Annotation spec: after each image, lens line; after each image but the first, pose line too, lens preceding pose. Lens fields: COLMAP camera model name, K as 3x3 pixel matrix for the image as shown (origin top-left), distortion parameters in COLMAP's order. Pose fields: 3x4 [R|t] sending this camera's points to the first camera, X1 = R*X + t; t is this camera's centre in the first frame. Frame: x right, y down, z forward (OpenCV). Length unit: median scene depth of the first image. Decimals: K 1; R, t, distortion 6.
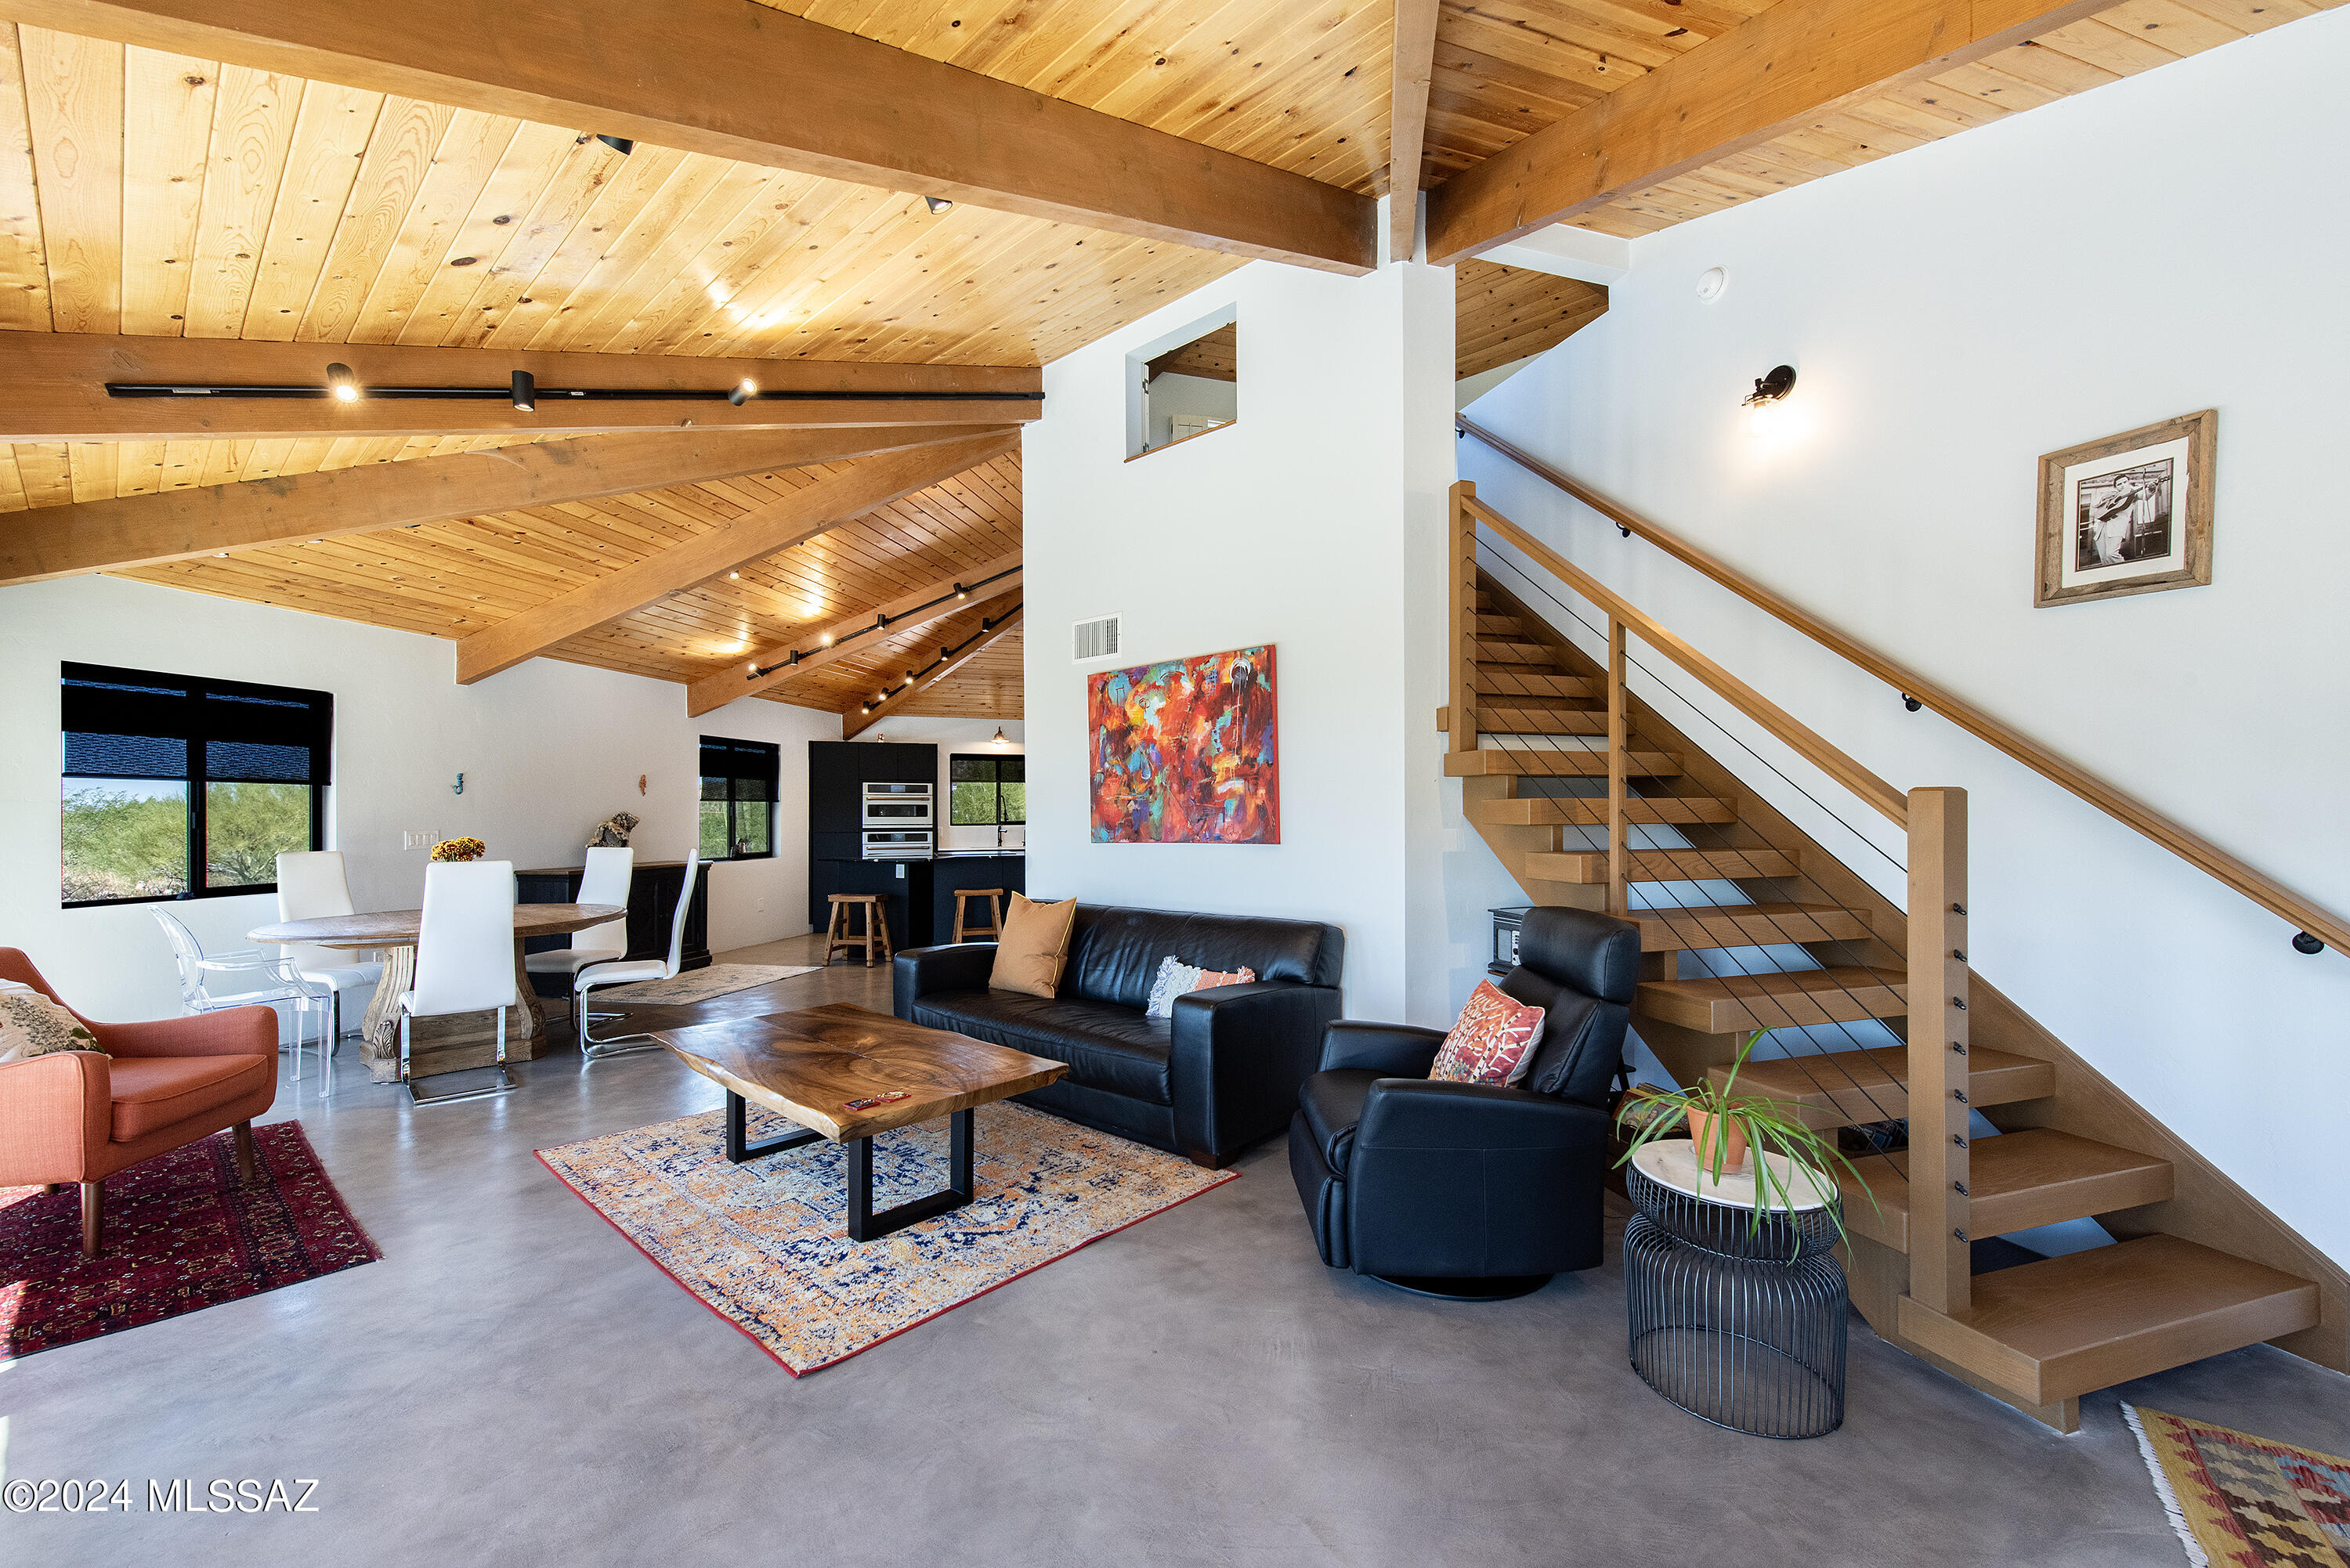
lens RADIAL K [[903.8, 0, 1185.5], [0, 903.8, 808.4], [0, 0, 1]] dist [0.000349, -0.000266]
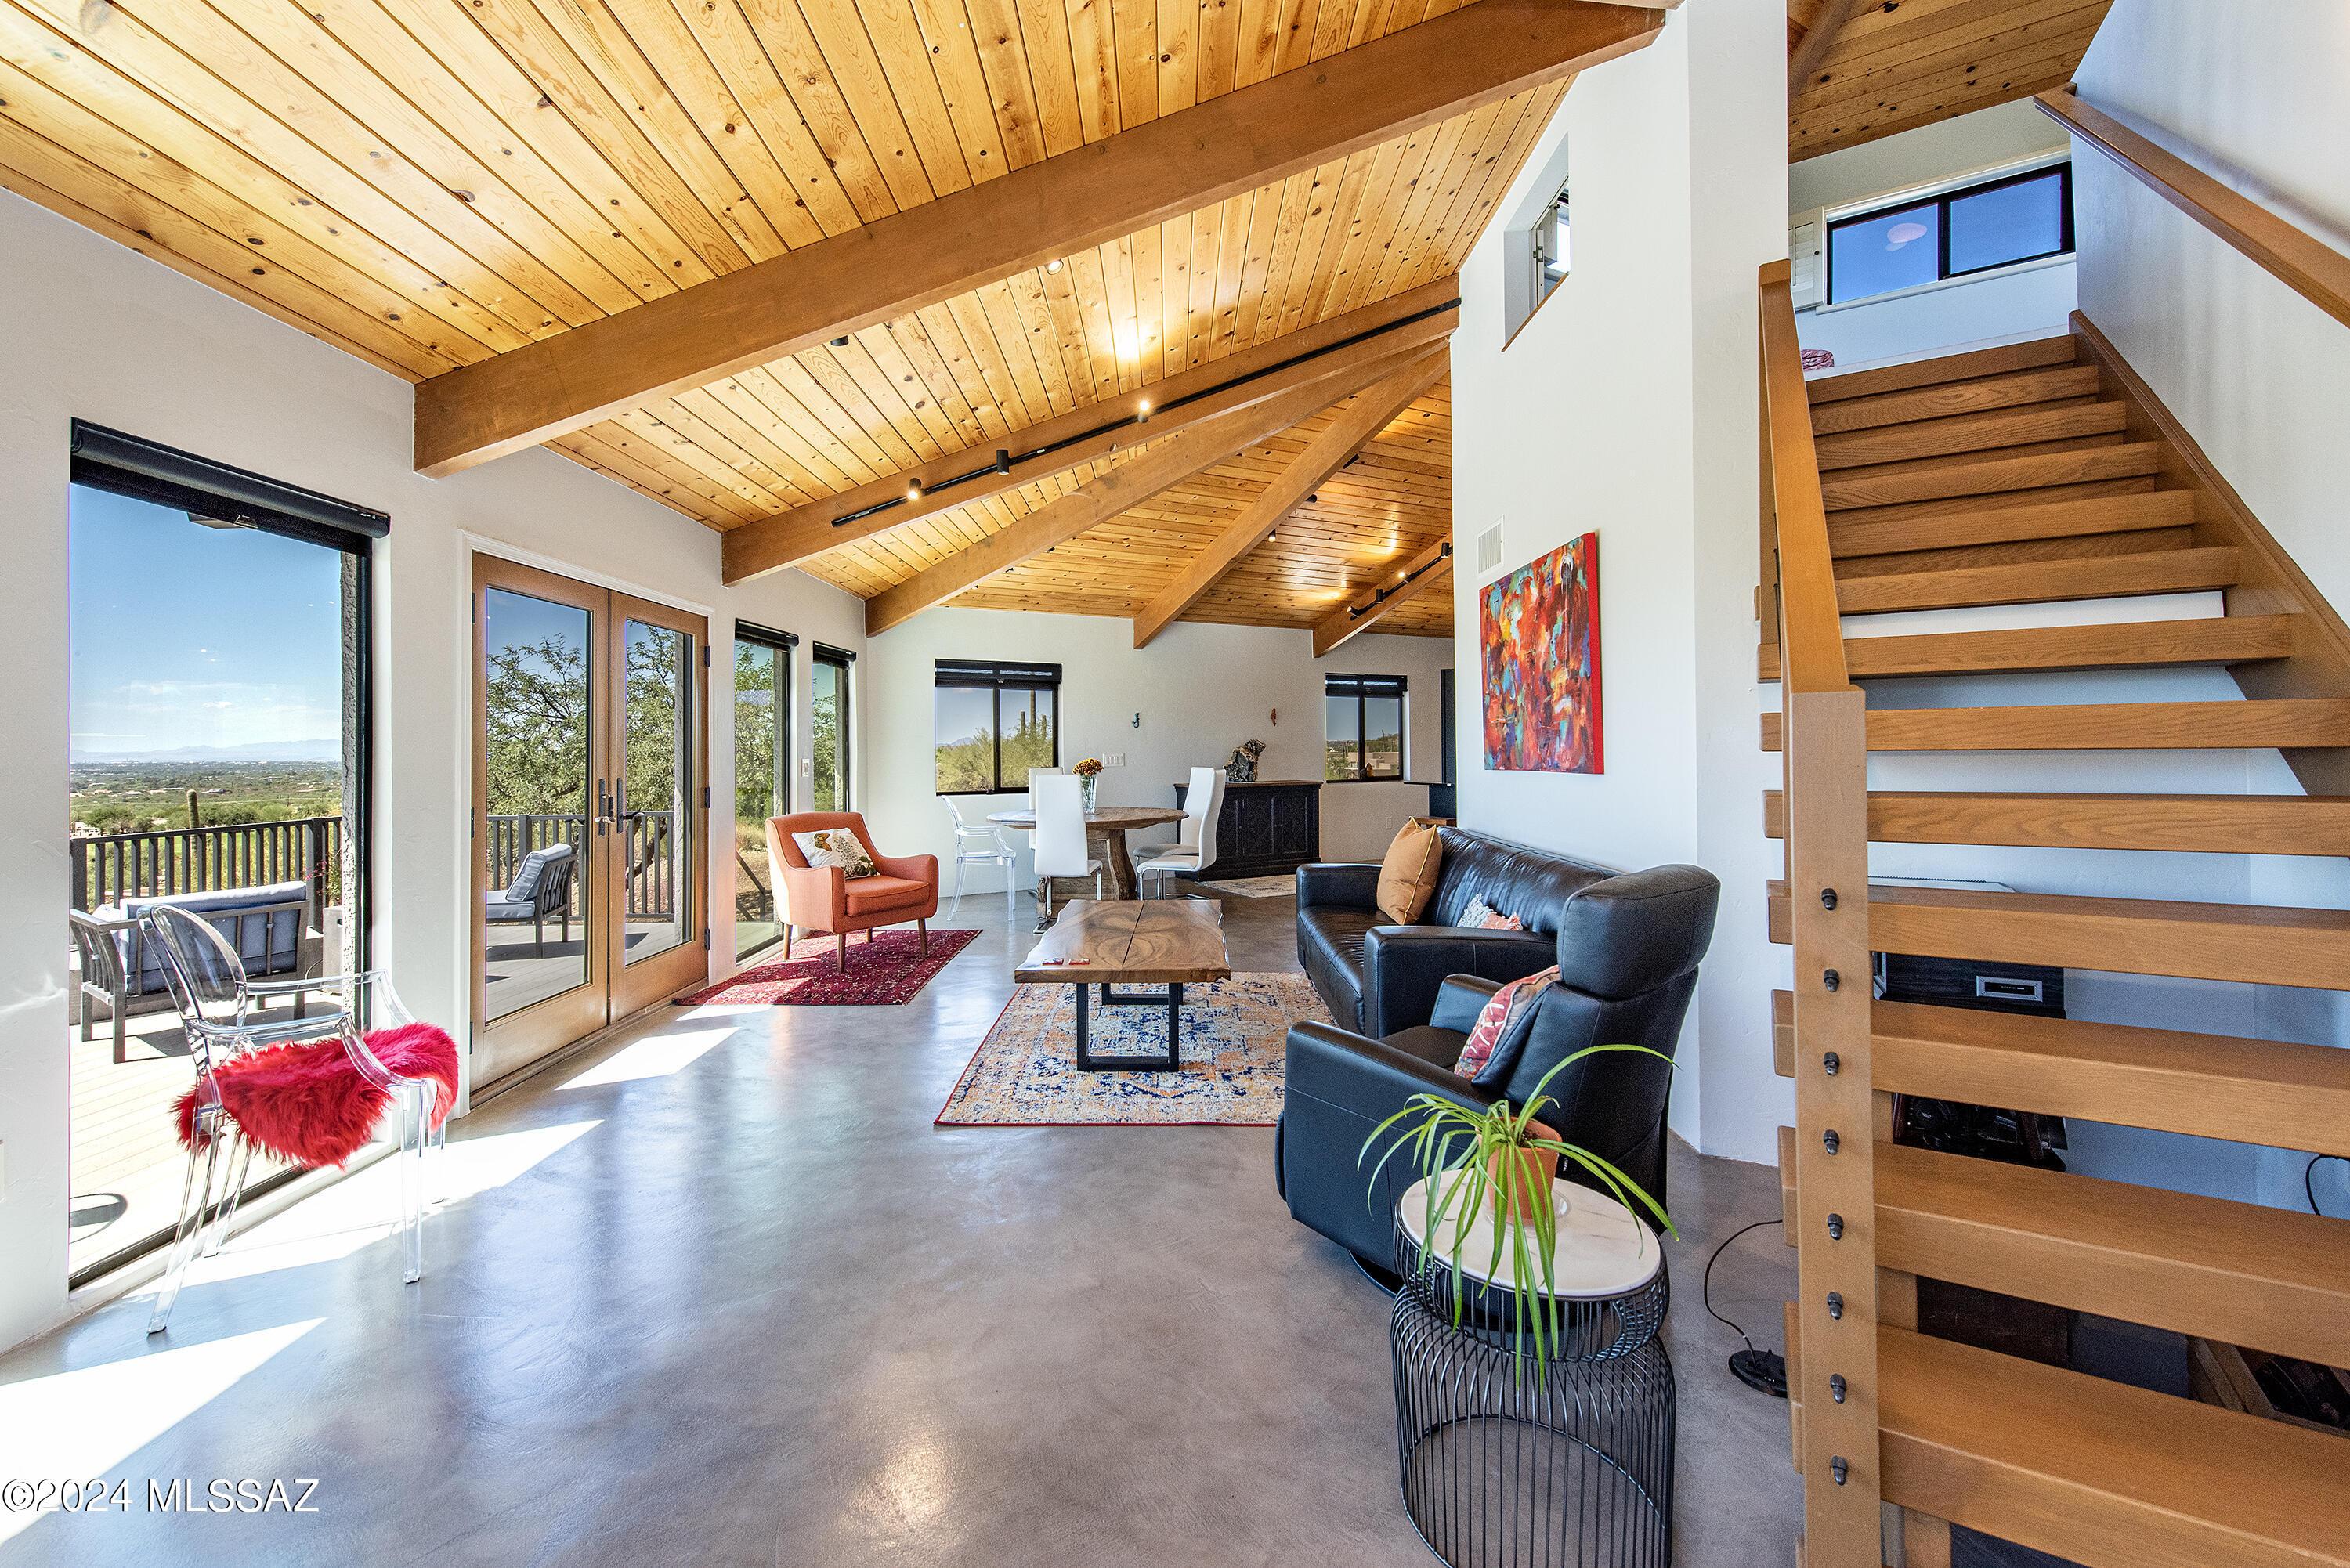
lens RADIAL K [[936.1, 0, 1176.8], [0, 936.1, 742.0], [0, 0, 1]] dist [0.001875, -0.000055]
pose [[0.653483, -0.005999, -0.756917, 0.468999], [0.013965, 0.999894, 0.004131, 0.001430], [0.756812, -0.013270, 0.653498, 0.142738]]
